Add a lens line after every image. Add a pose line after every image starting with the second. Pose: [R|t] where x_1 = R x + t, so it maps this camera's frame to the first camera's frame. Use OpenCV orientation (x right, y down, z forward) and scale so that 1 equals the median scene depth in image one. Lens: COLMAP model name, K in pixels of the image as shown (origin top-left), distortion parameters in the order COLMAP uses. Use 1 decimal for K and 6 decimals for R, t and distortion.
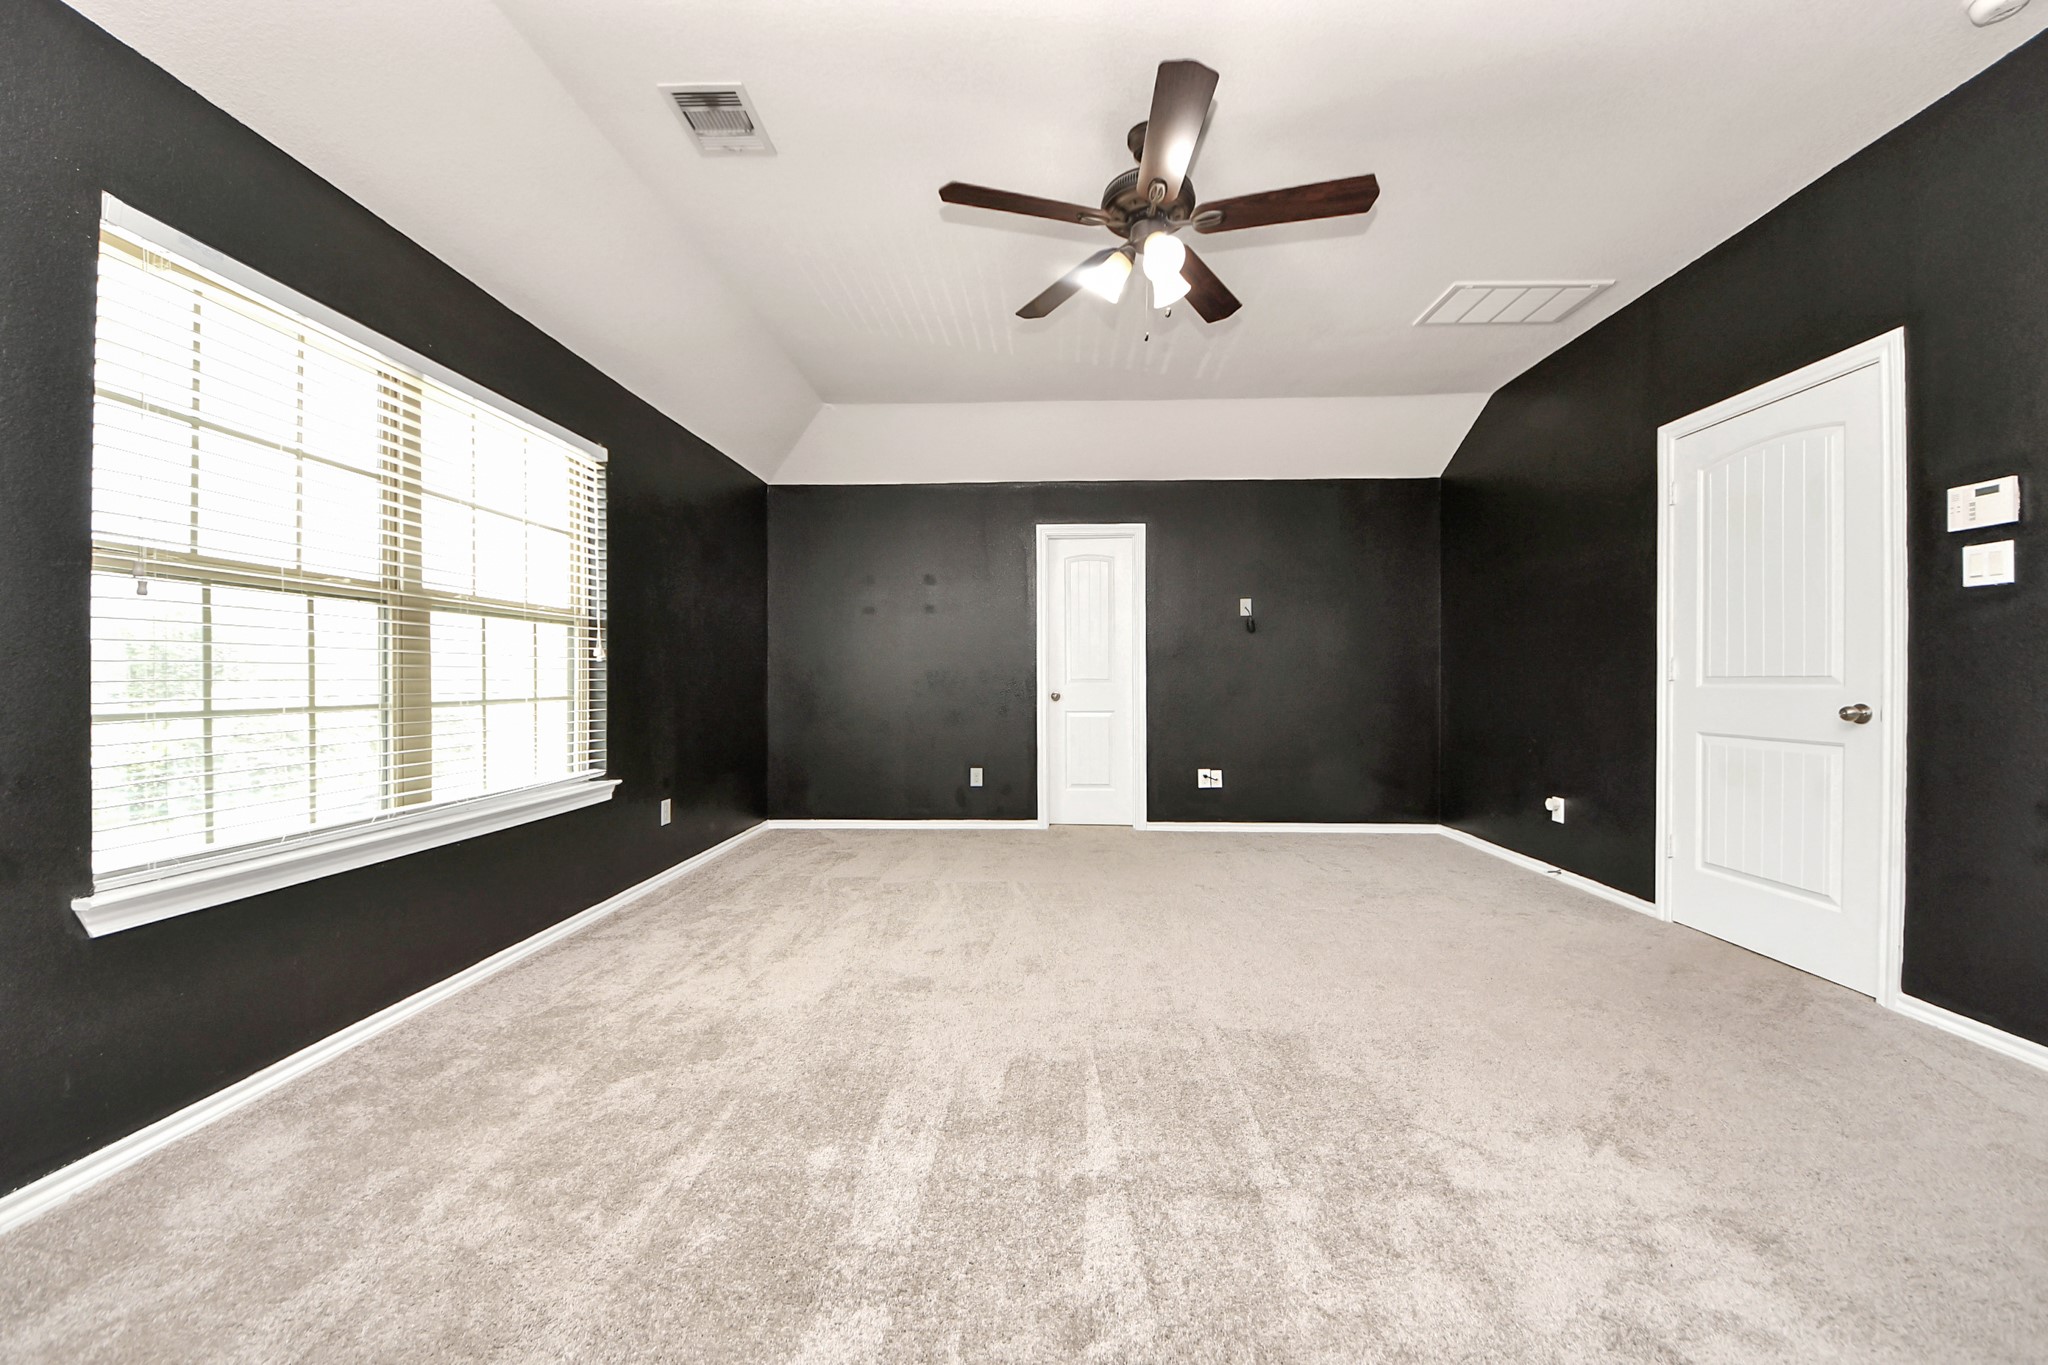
lens RADIAL K [[708.3, 0, 1027.2], [0, 708.3, 690.9], [0, 0, 1]] dist [0.022746, -0.011081]
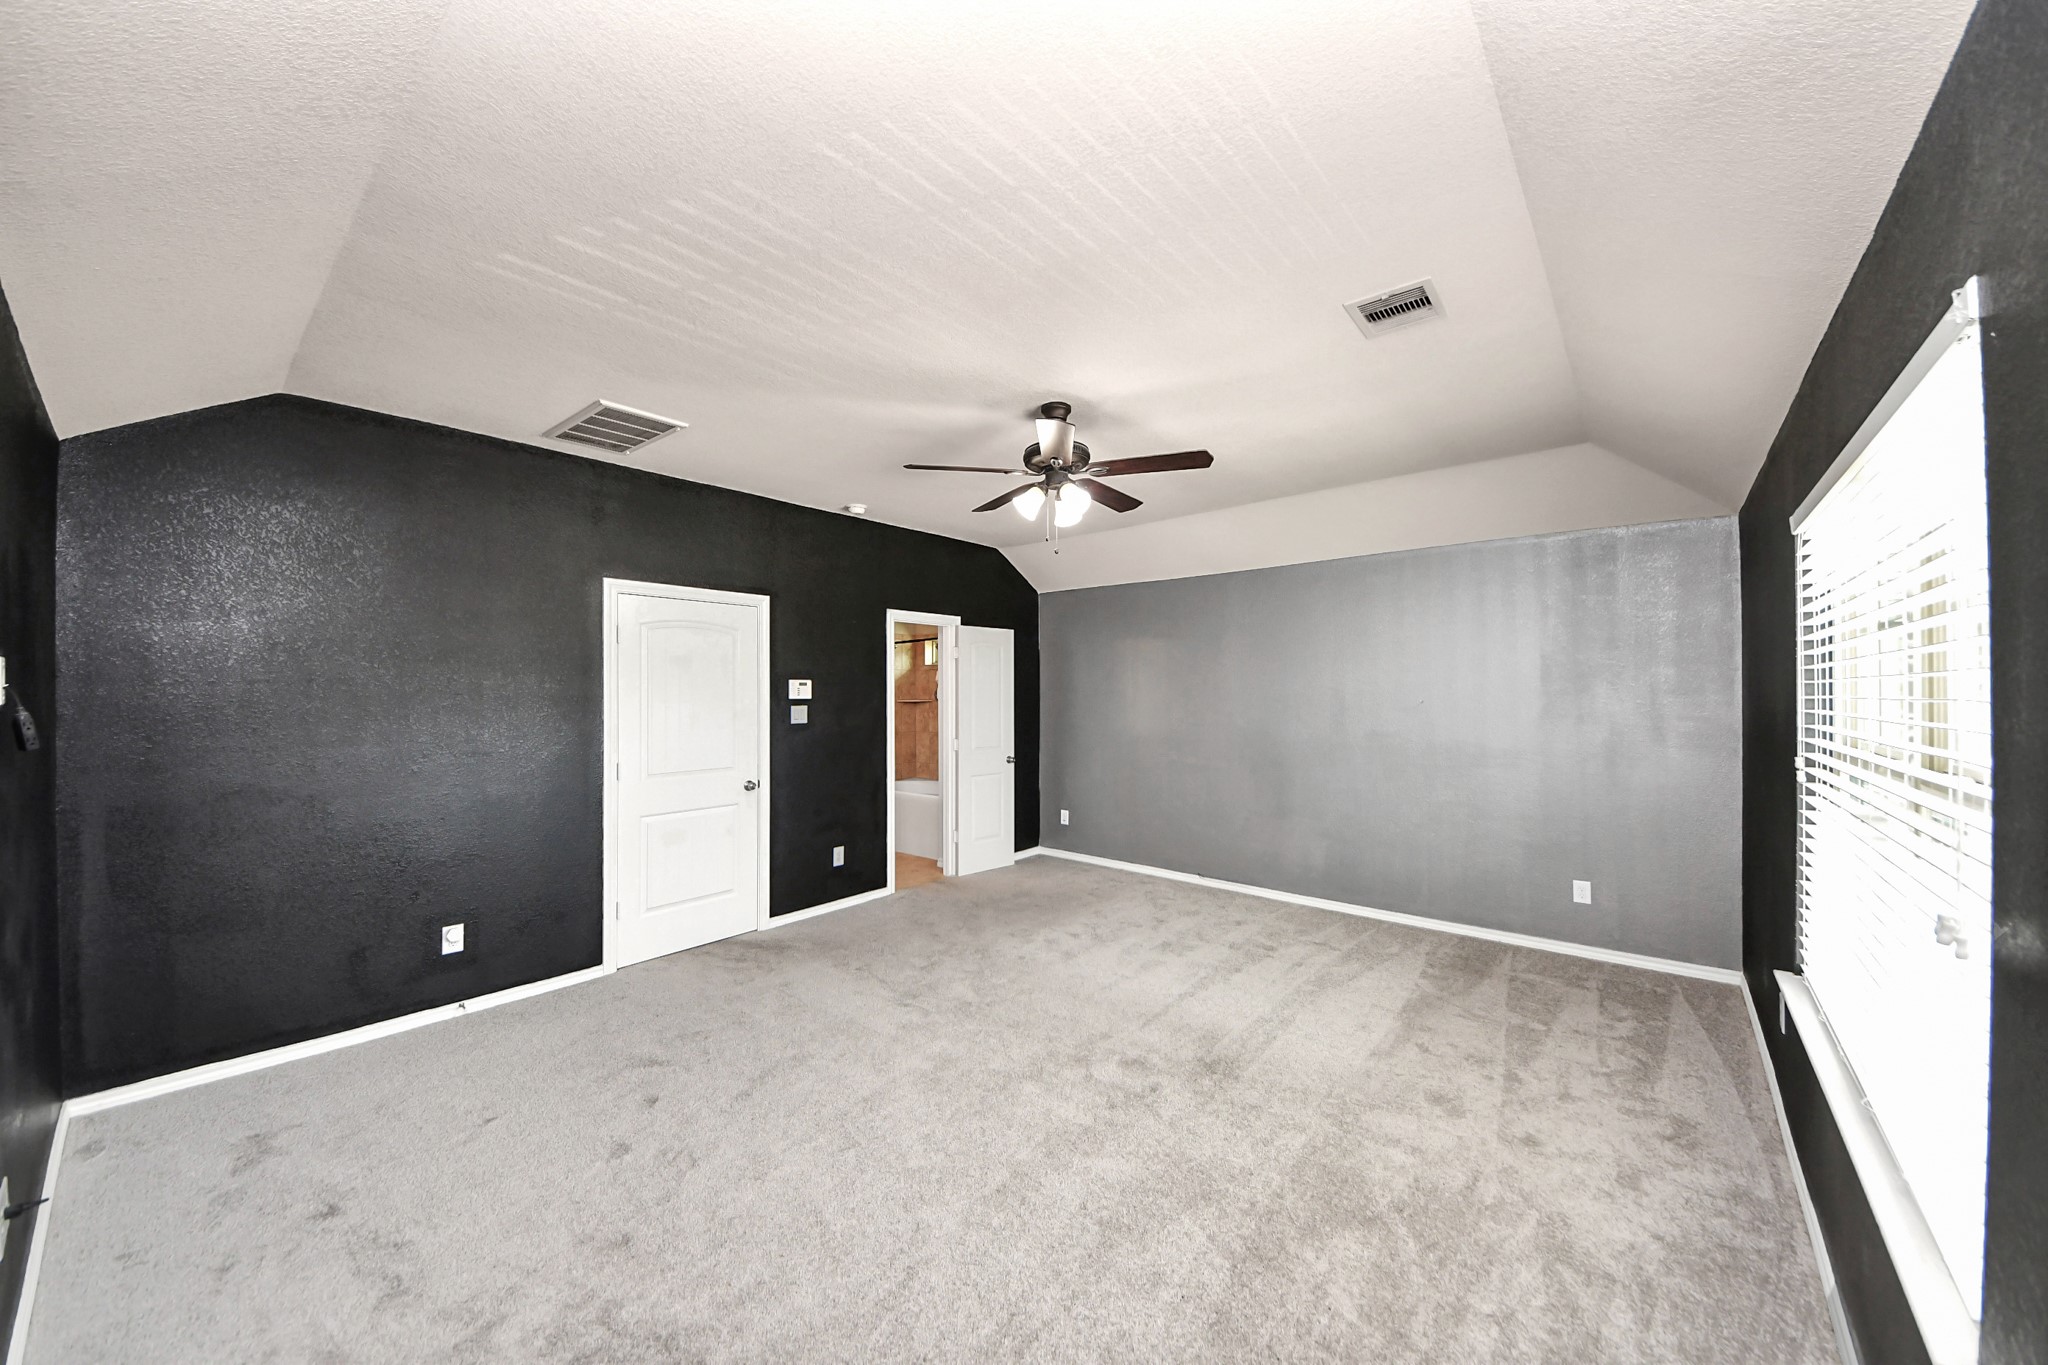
lens RADIAL K [[744.0, 0, 1014.5], [0, 744.0, 684.5], [0, 0, 1]] dist [0.044496, -0.033285]
pose [[-0.769597, 0.006576, 0.638496, -0.518255], [0.013376, 0.999894, 0.005825, -0.188080], [-0.638390, 0.013024, -0.769603, 1.626083]]
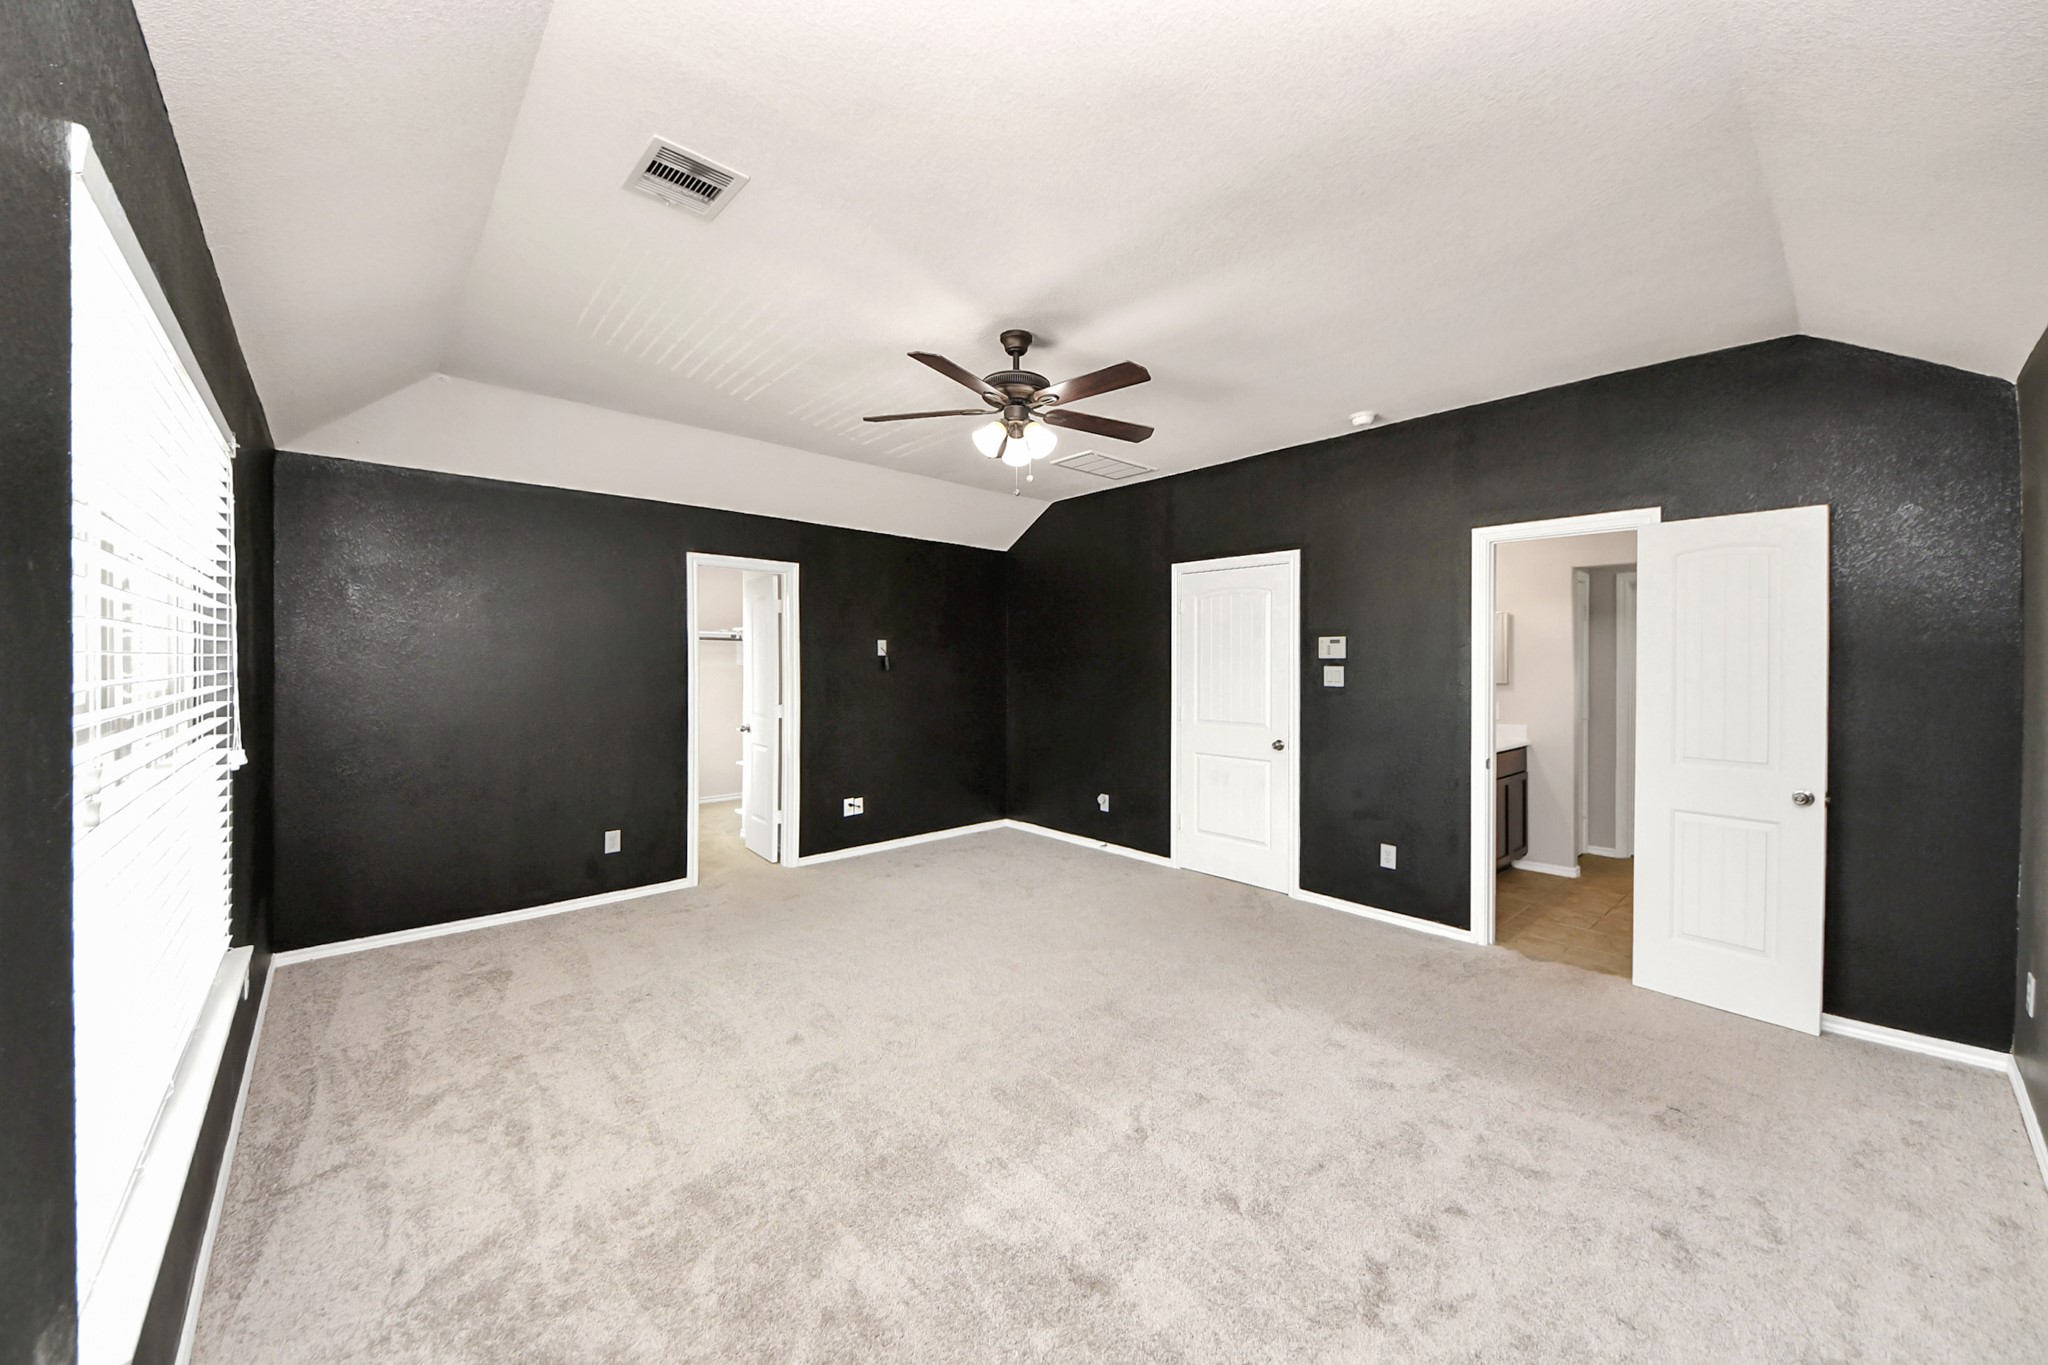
lens RADIAL K [[744.0, 0, 1014.5], [0, 744.0, 684.5], [0, 0, 1]] dist [0.044496, -0.033285]
pose [[0.735105, -0.016397, 0.677755, -0.543843], [0.006539, 0.999832, 0.017097, -0.131801], [-0.677921, -0.008136, 0.735089, 0.014696]]
